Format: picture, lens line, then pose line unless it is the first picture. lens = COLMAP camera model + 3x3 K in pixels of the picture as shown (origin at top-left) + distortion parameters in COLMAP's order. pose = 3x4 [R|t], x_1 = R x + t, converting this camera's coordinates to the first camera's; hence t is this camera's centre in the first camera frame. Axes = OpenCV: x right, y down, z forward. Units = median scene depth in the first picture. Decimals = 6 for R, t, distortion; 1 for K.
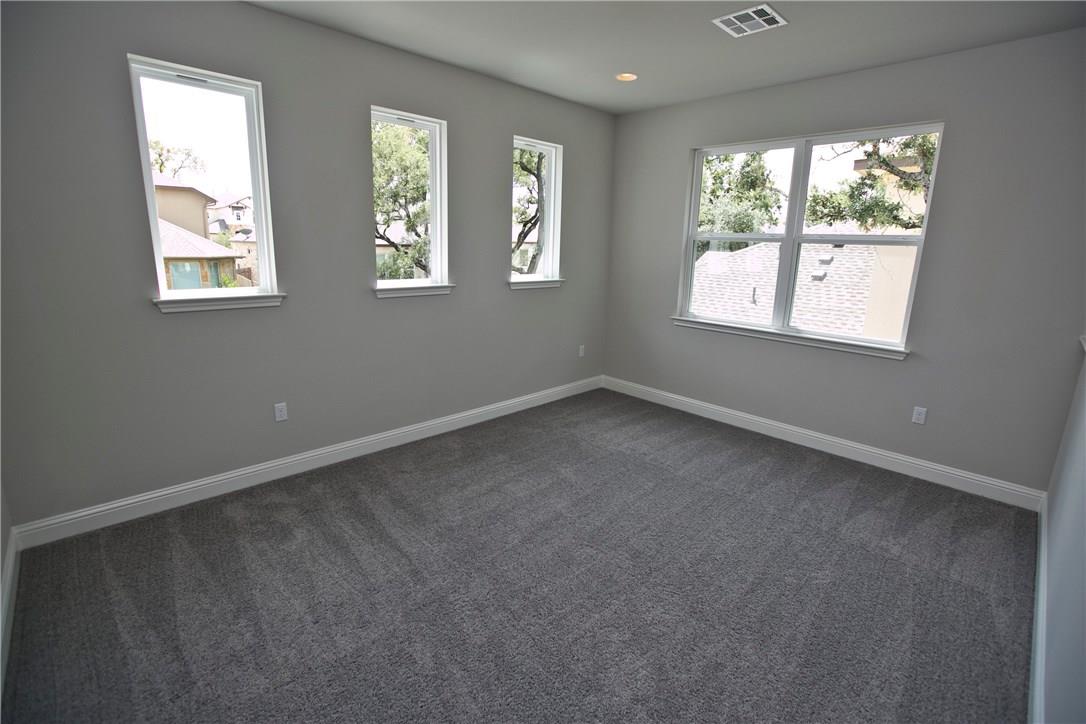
lens RADIAL K [[495.3, 0, 540.1], [0, 495.3, 358.2], [0, 0, 1]] dist [-0.052164, 0.015592]
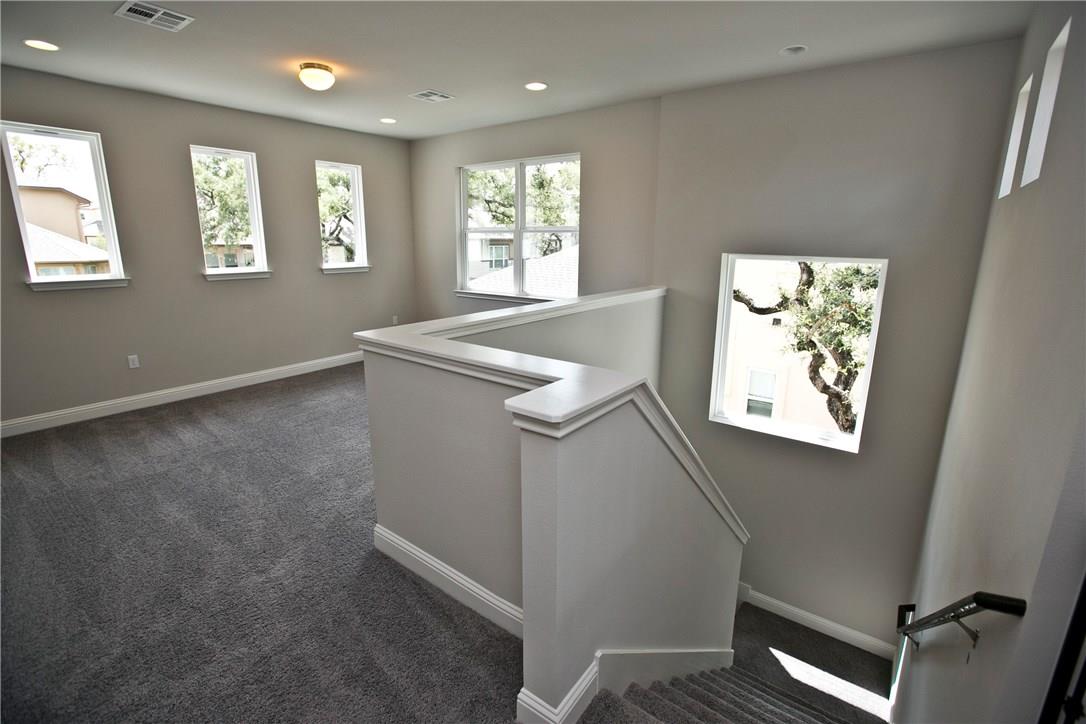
lens RADIAL K [[491.3, 0, 544.3], [0, 491.3, 357.3], [0, 0, 1]] dist [-0.043552, 0.010749]
pose [[0.986649, -0.054111, 0.153610, 0.400784], [0.052812, 0.998526, 0.012530, 0.131625], [-0.154062, -0.004251, 0.988052, -0.514989]]
